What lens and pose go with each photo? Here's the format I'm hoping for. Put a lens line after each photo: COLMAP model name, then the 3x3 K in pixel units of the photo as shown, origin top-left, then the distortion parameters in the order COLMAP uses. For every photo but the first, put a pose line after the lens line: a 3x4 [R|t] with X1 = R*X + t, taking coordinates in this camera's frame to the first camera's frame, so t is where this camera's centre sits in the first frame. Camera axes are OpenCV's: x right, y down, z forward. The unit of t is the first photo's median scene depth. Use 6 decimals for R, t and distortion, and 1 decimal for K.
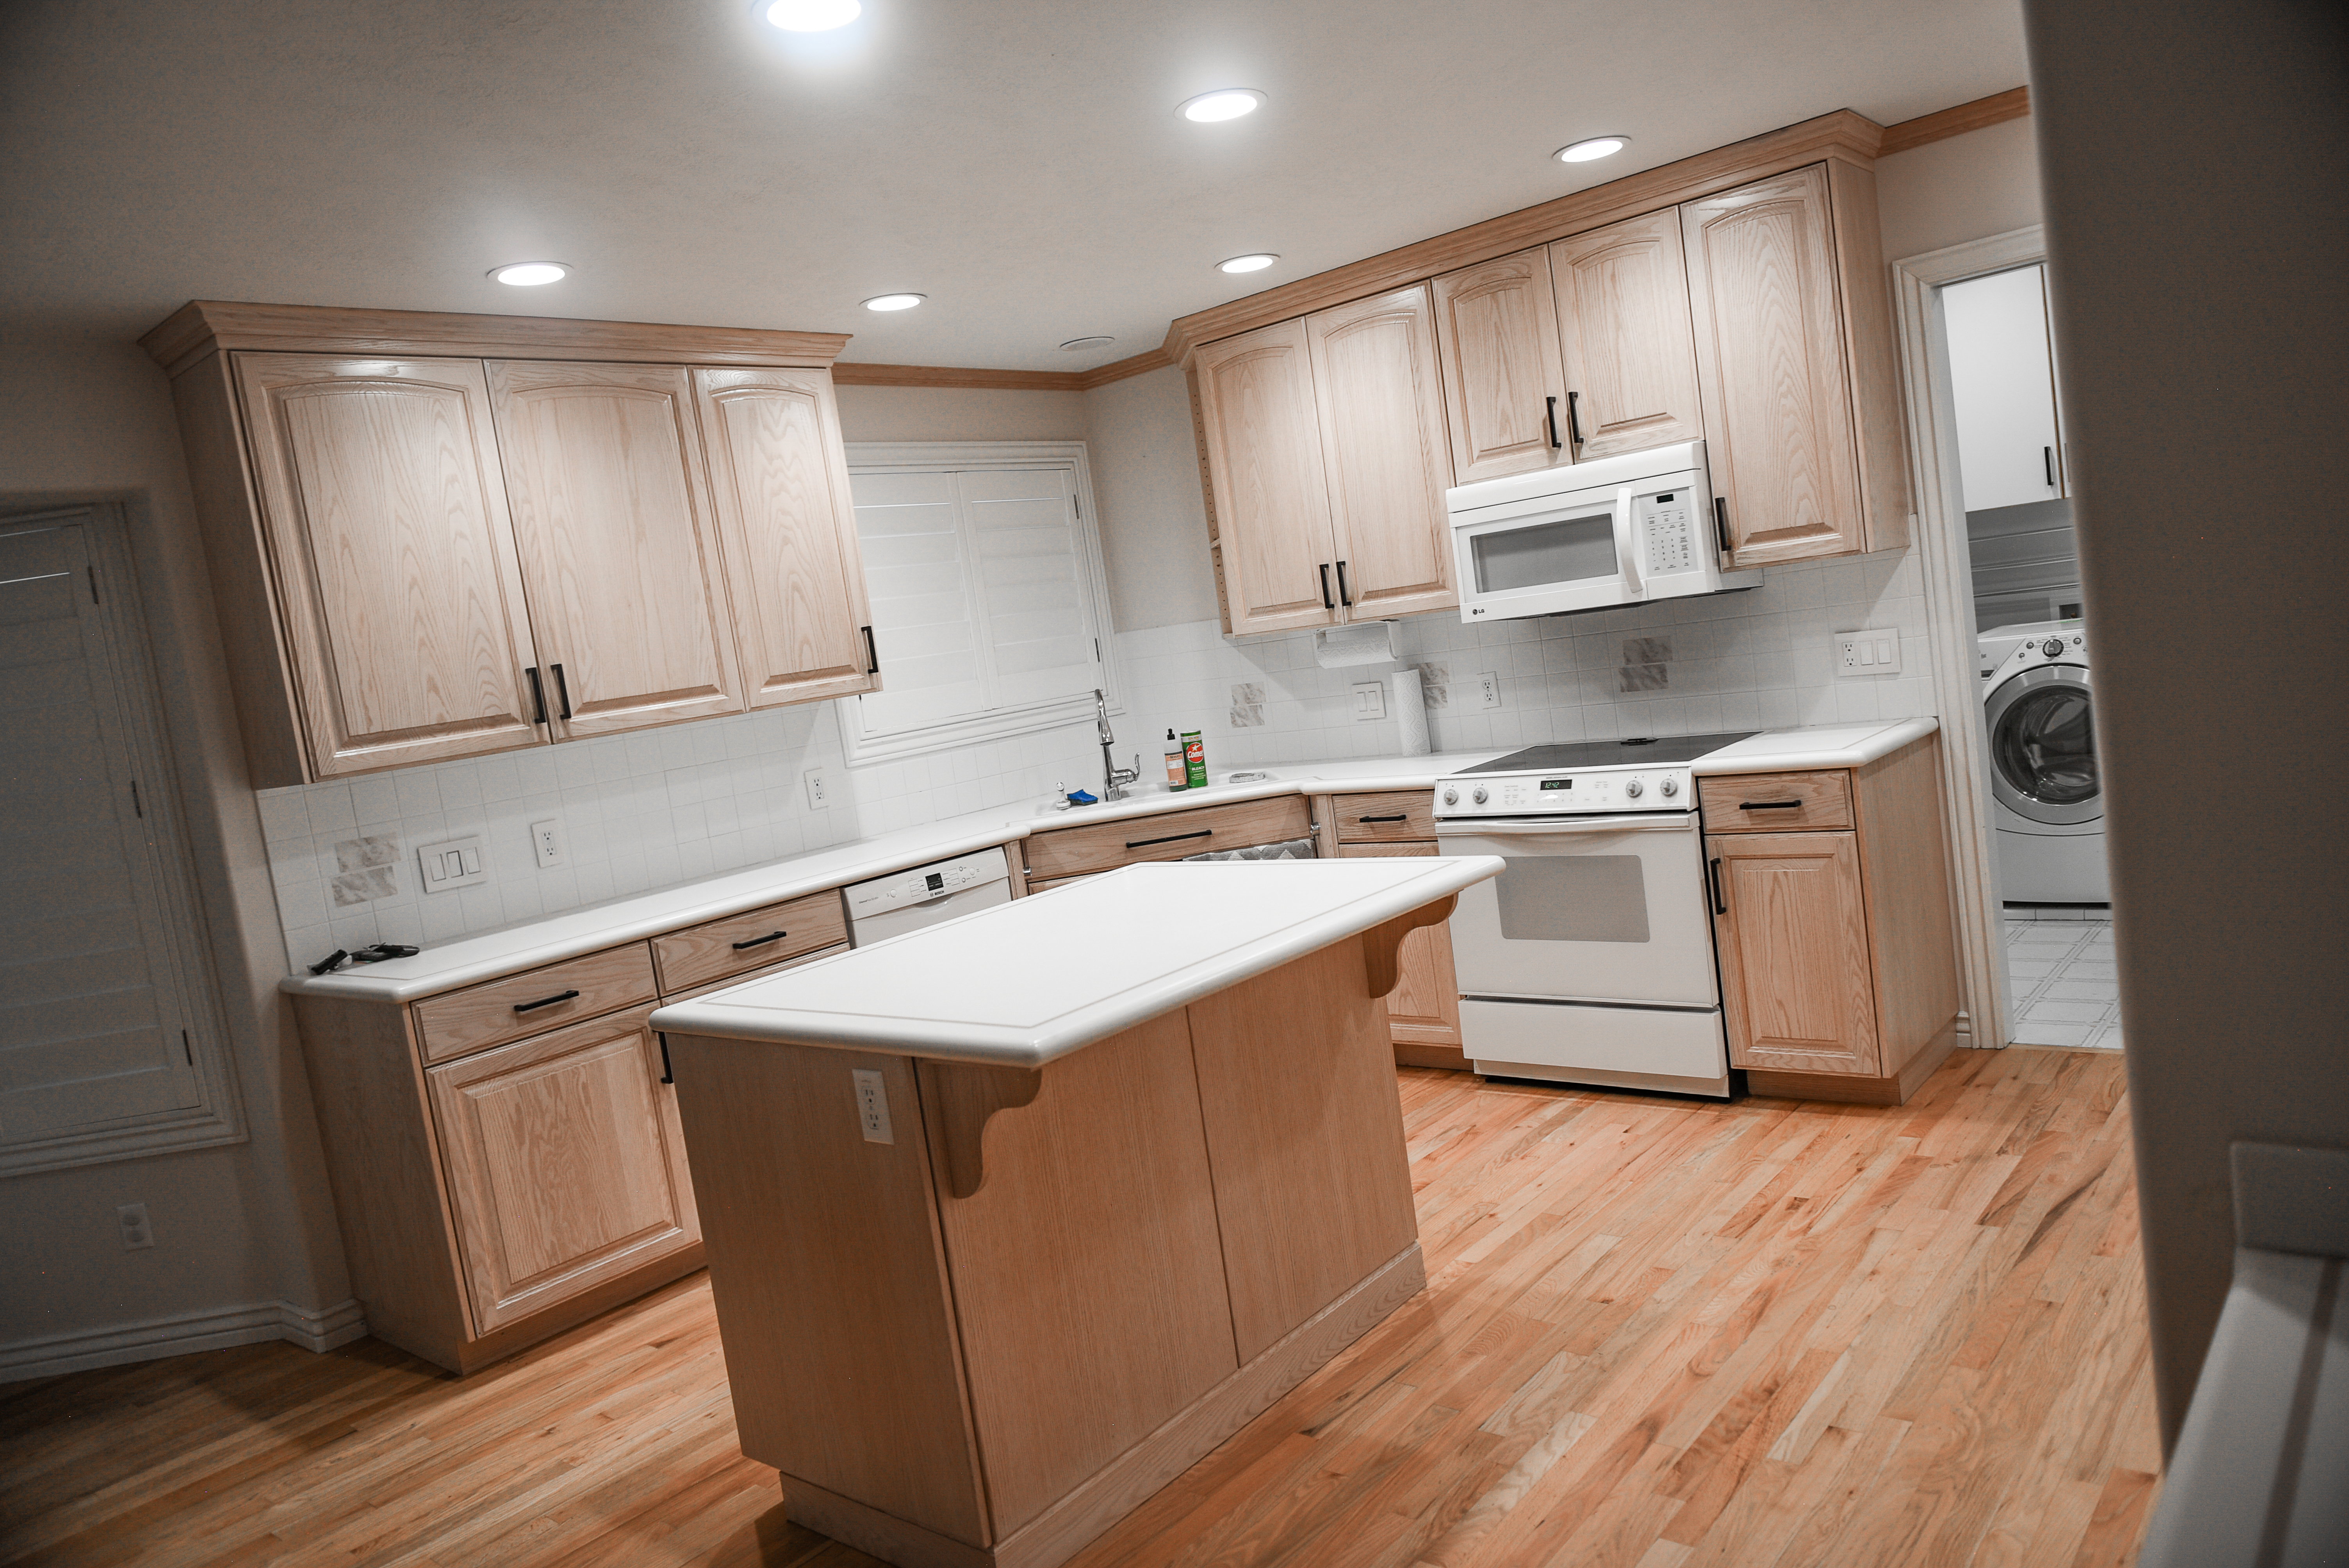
lens RADIAL K [[1586.4, 0, 1174.5], [0, 1586.4, 784.0], [0, 0, 1]] dist [-0.010473, -0.003332]
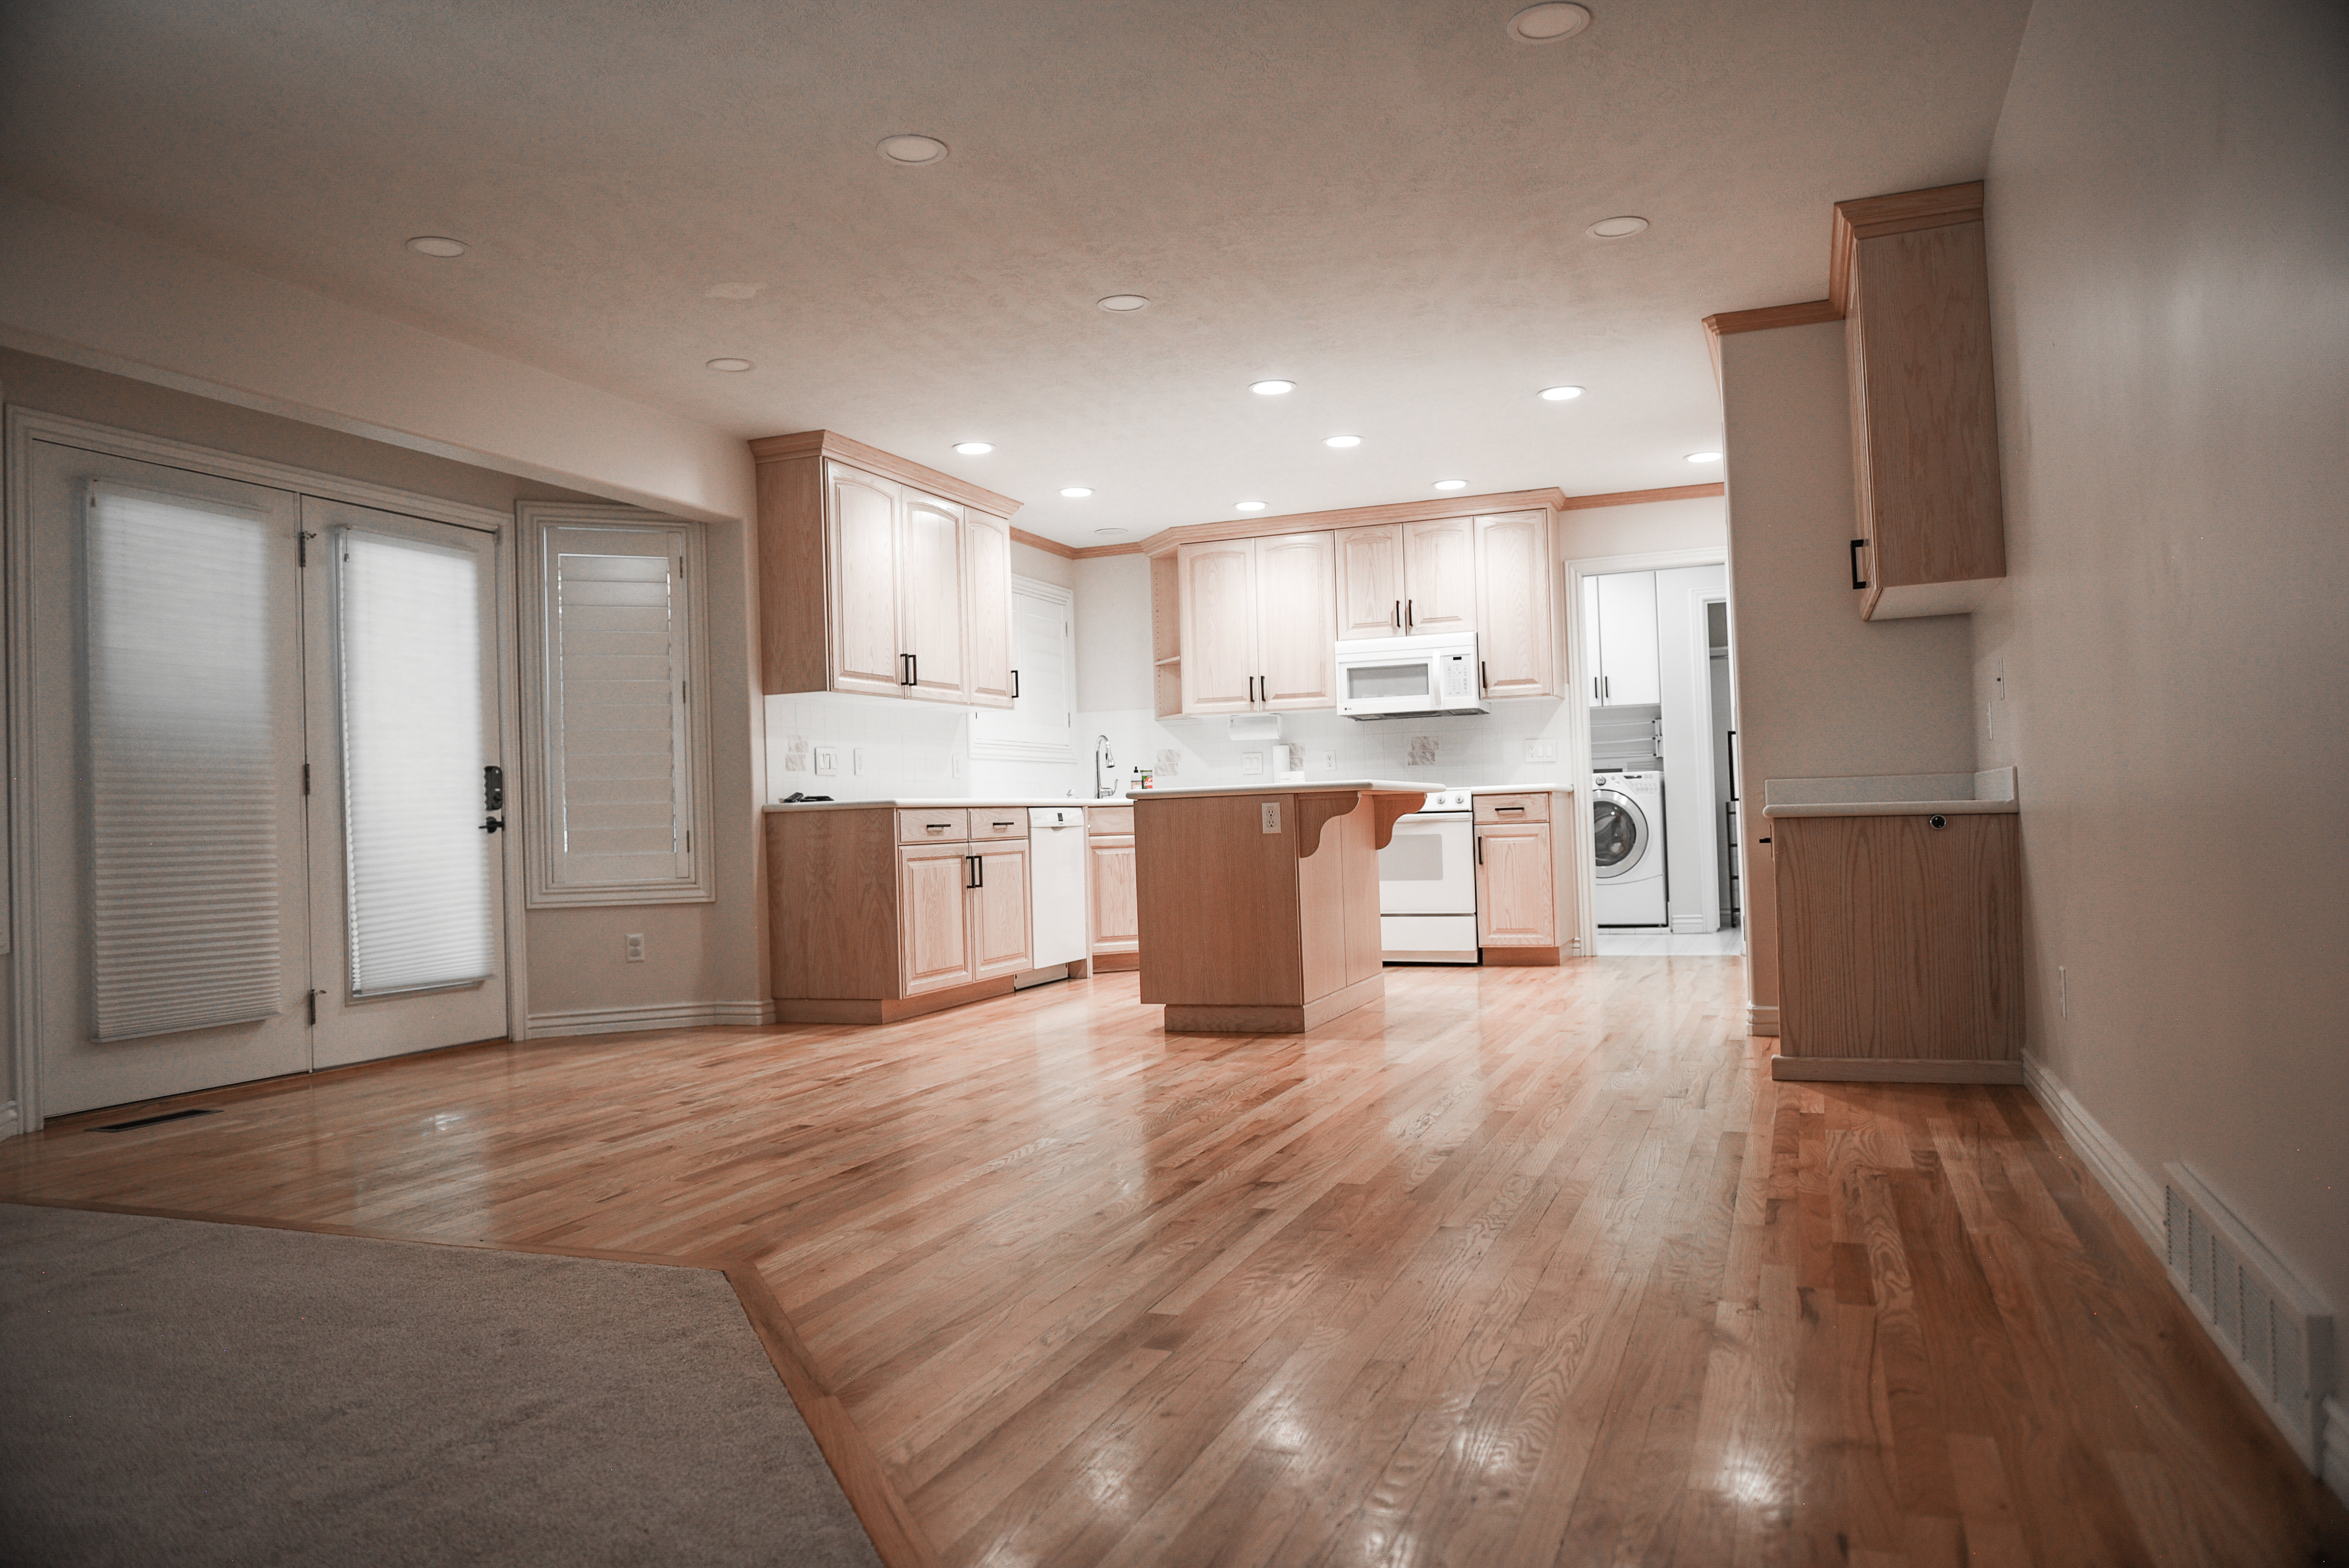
lens RADIAL K [[1586.4, 0, 1174.5], [0, 1586.4, 784.0], [0, 0, 1]] dist [-0.010473, -0.003332]
pose [[0.939920, 0.120087, 0.319576, -0.670187], [-0.072201, 0.984841, -0.157720, 0.328592], [-0.333672, 0.125171, 0.934342, -0.745840]]
